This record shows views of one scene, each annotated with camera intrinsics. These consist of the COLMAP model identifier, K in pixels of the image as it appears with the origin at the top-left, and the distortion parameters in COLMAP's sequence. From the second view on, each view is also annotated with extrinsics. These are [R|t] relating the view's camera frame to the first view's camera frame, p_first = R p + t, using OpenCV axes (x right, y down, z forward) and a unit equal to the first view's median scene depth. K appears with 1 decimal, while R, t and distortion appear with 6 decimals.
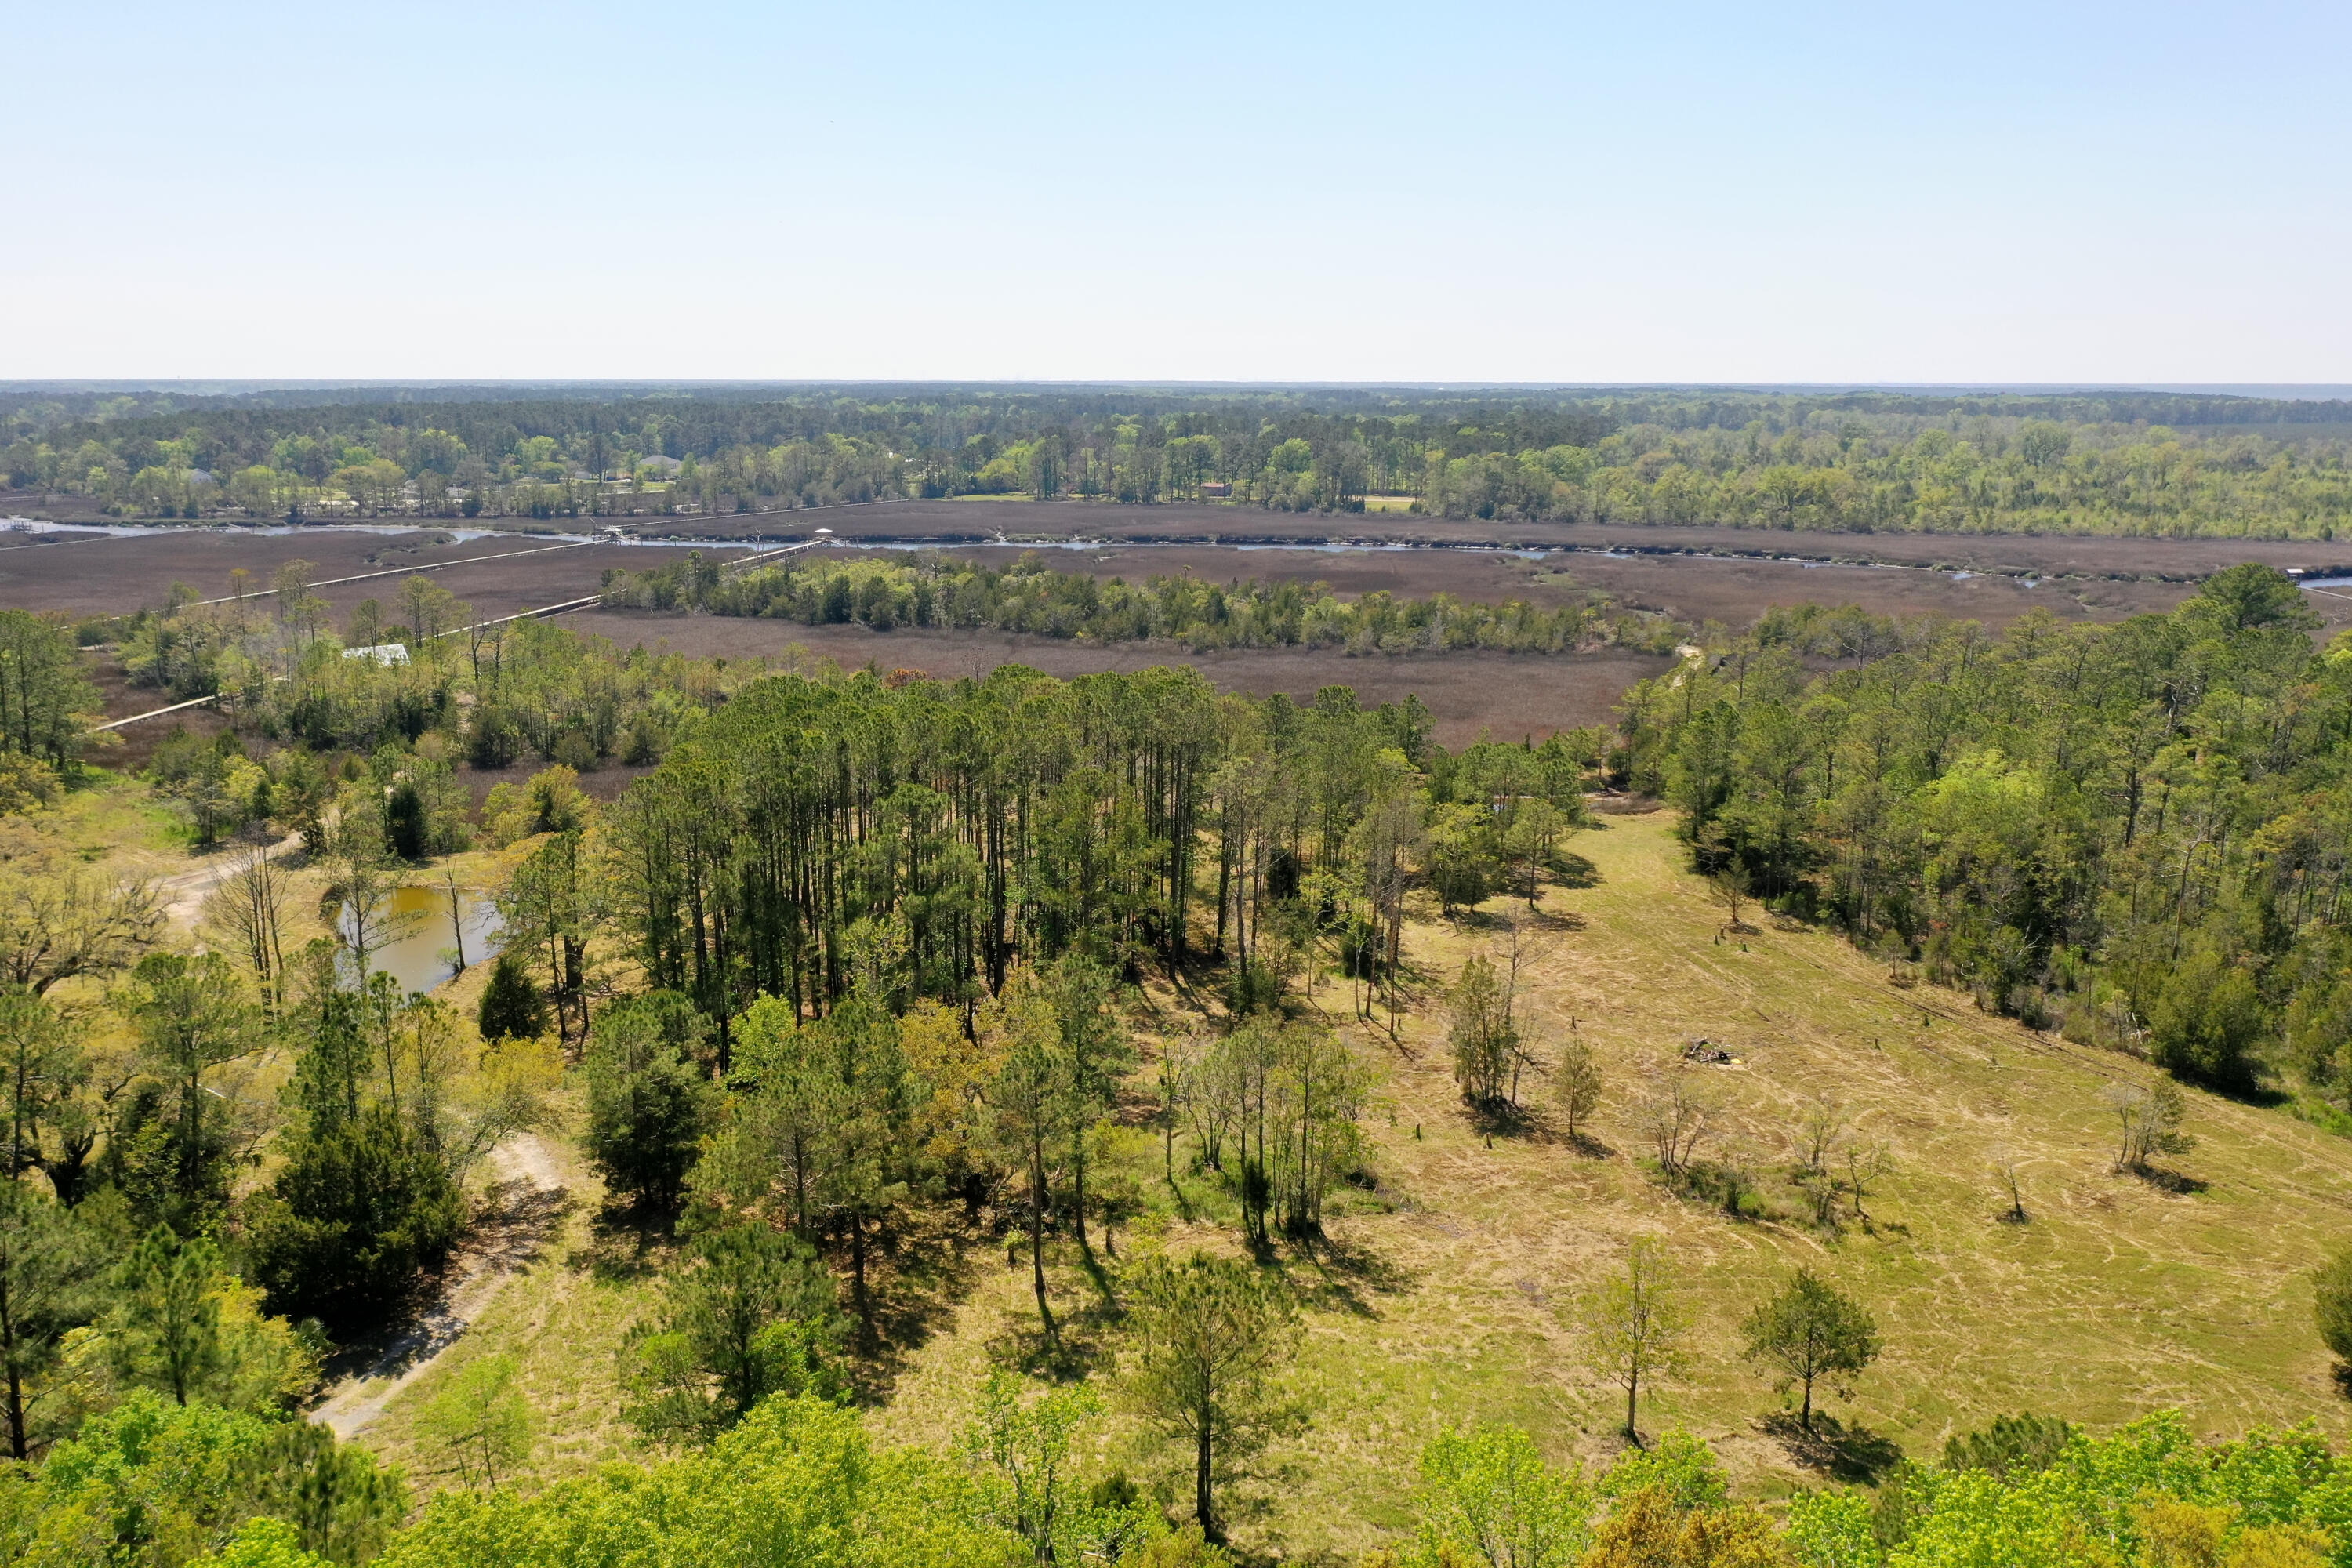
lens RADIAL K [[1841.8, 0, 1197.5], [0, 1841.8, 785.5], [0, 0, 1]] dist [-0.003025, -0.007126]
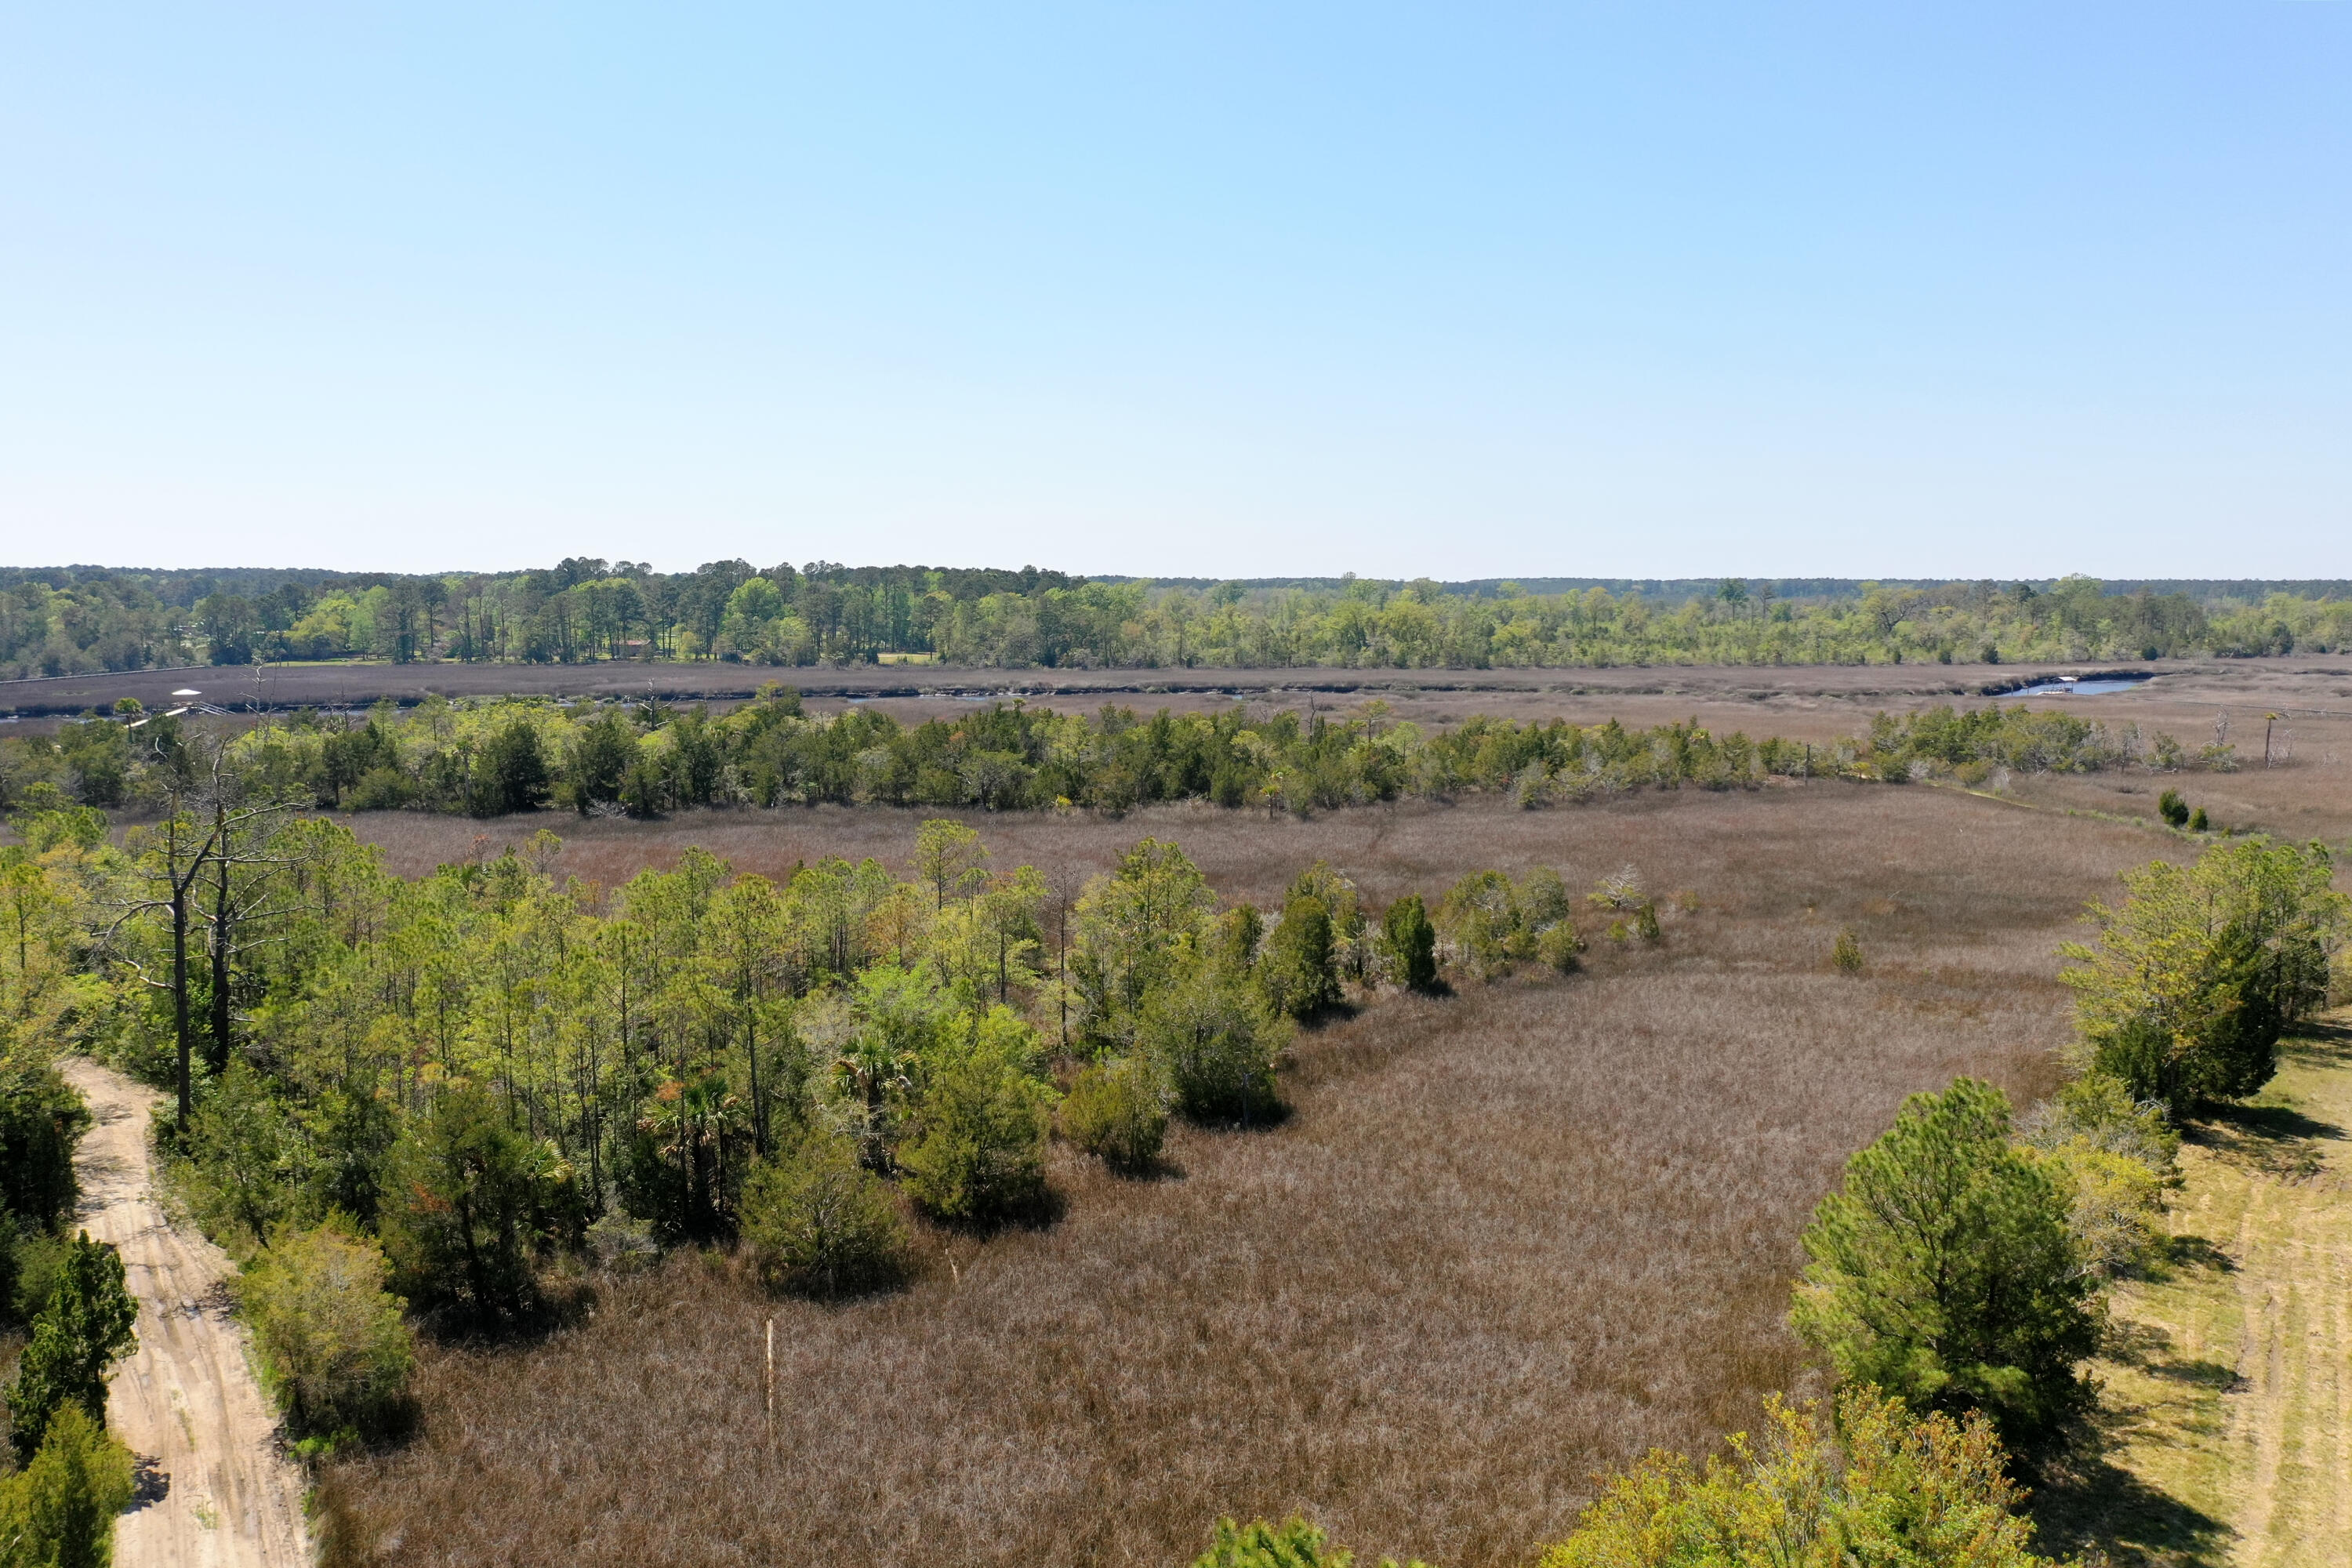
lens RADIAL K [[1841.8, 0, 1187.7], [0, 1841.8, 779.6], [0, 0, 1]] dist [-0.003025, -0.007126]
pose [[0.900212, -0.047442, 0.432860, -0.158145], [0.094420, 0.991664, -0.087675, -0.020542], [-0.425092, 0.119796, 0.897188, 0.278678]]
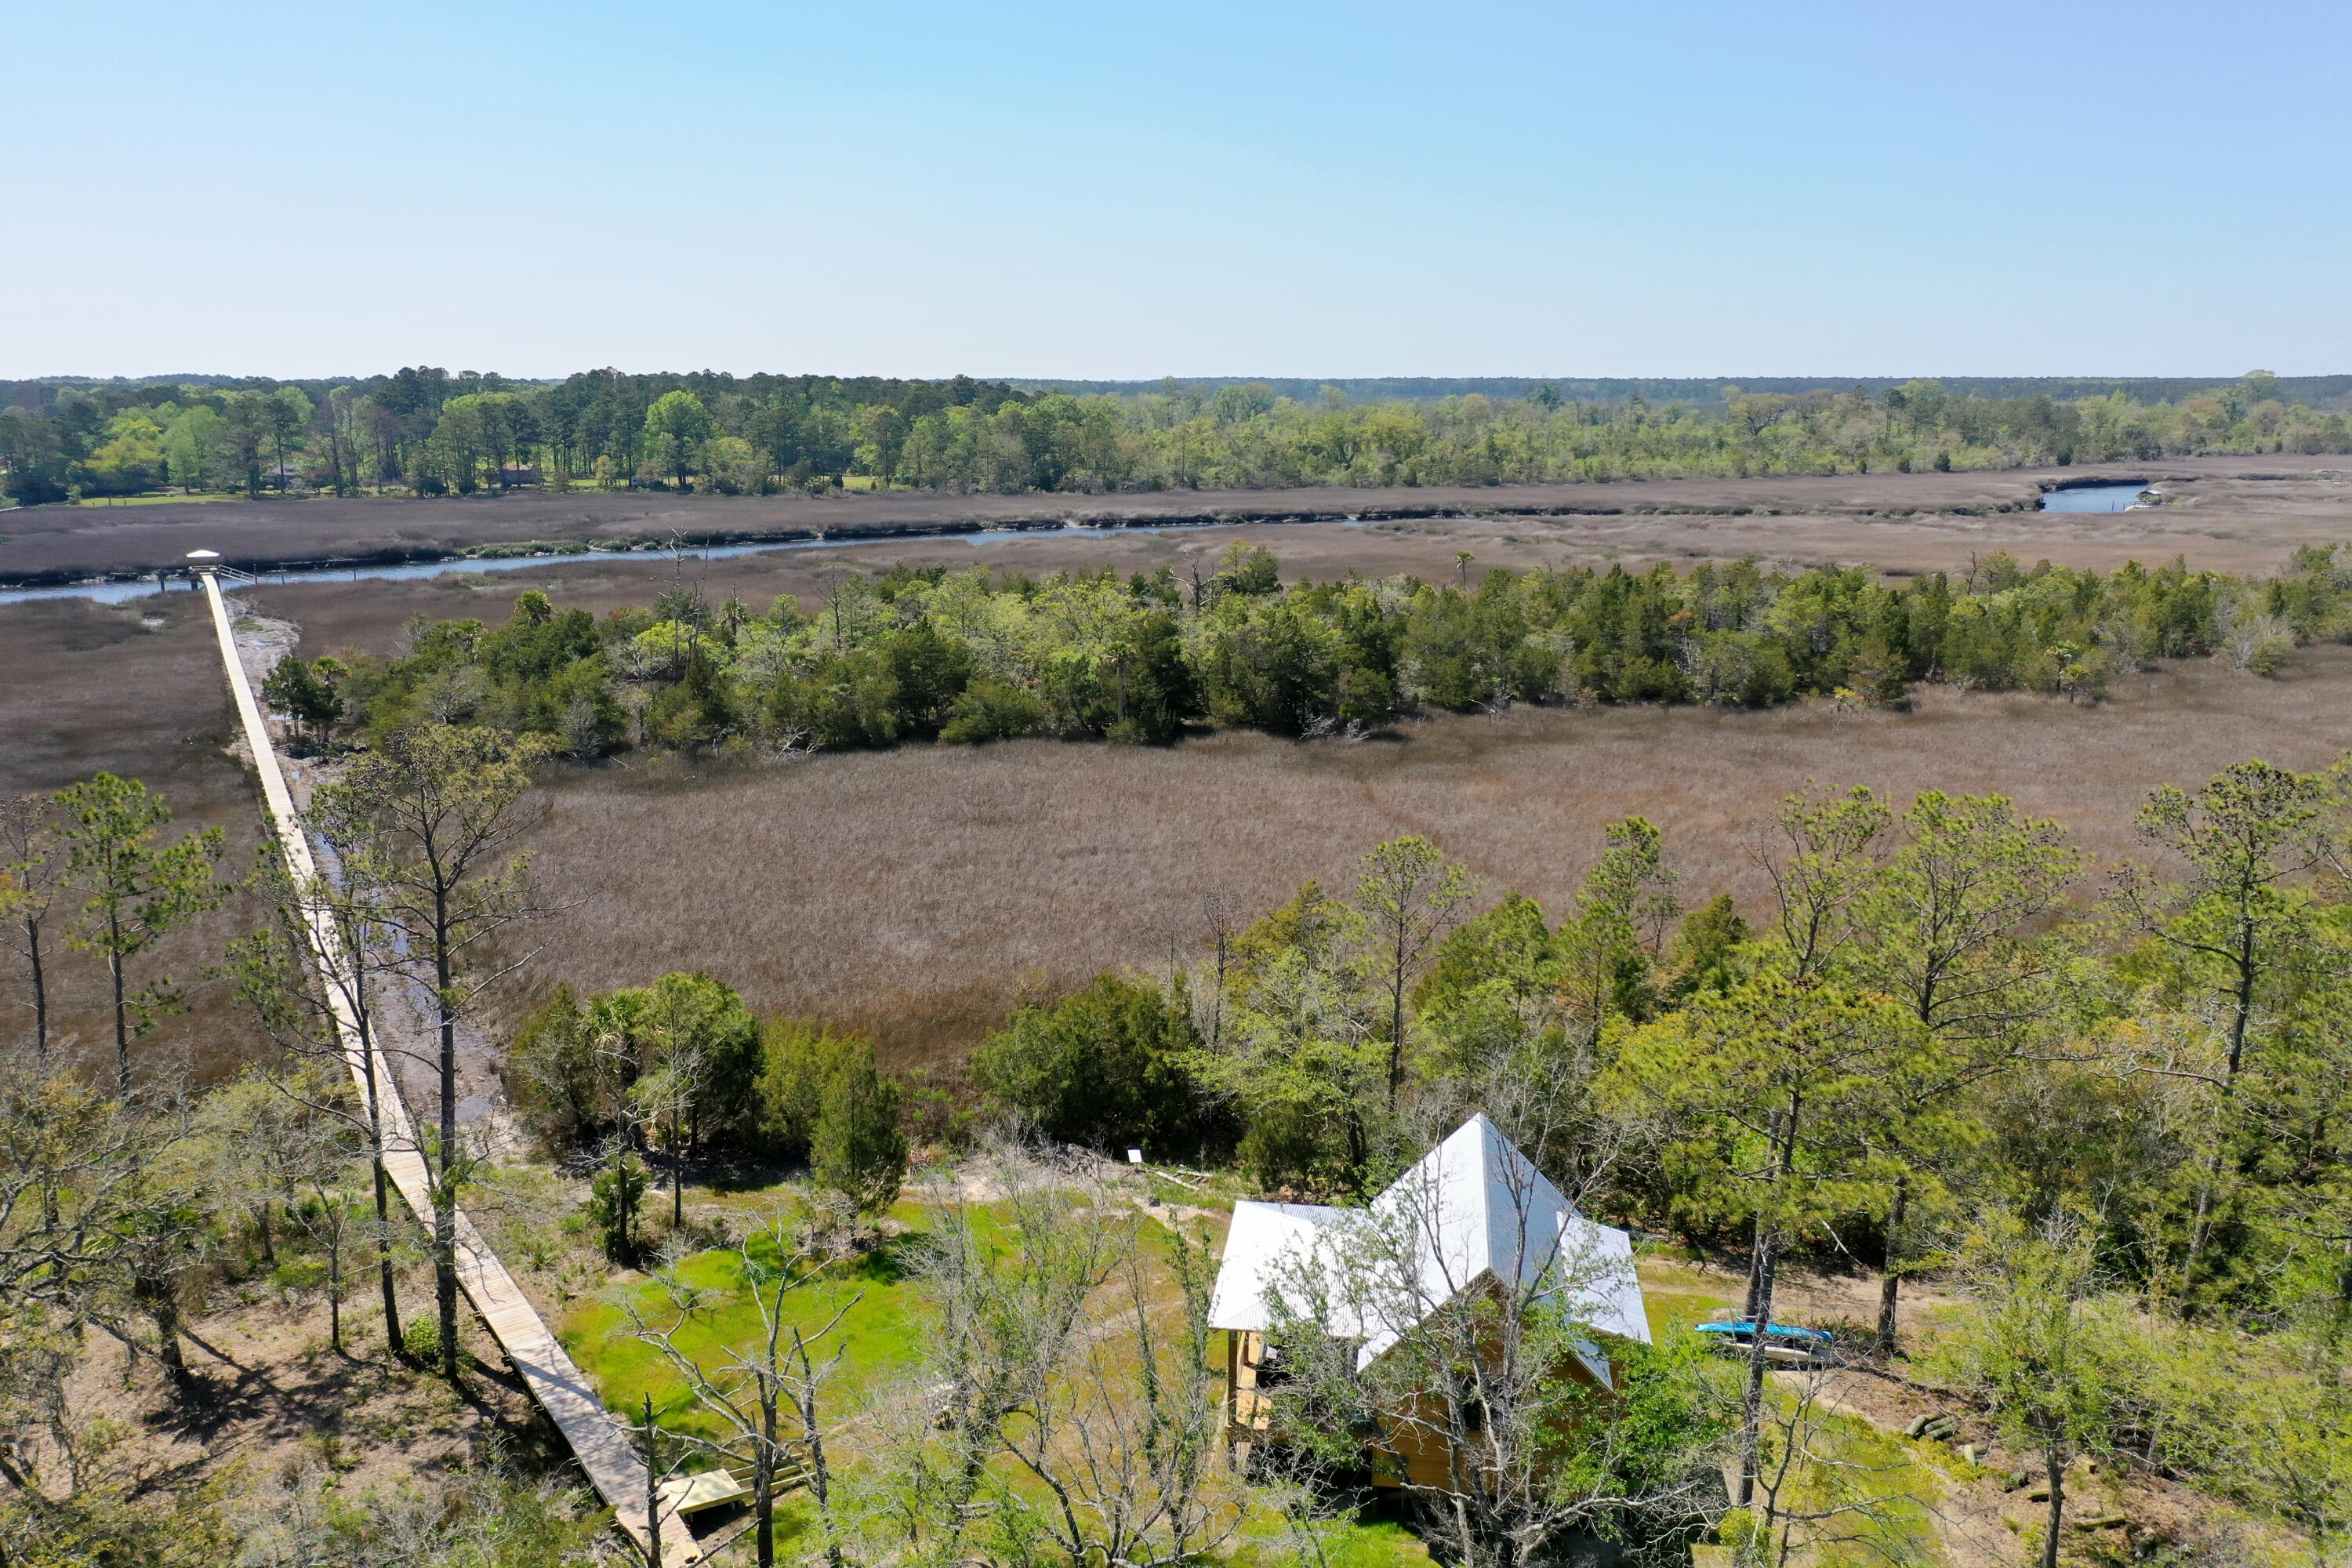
lens RADIAL K [[1841.8, 0, 1182.5], [0, 1841.8, 789.5], [0, 0, 1]] dist [-0.003025, -0.007126]
pose [[0.799396, -0.134619, 0.585529, -0.271307], [0.133629, 0.990001, 0.045173, -0.059242], [-0.585756, 0.042133, 0.809392, 0.423442]]
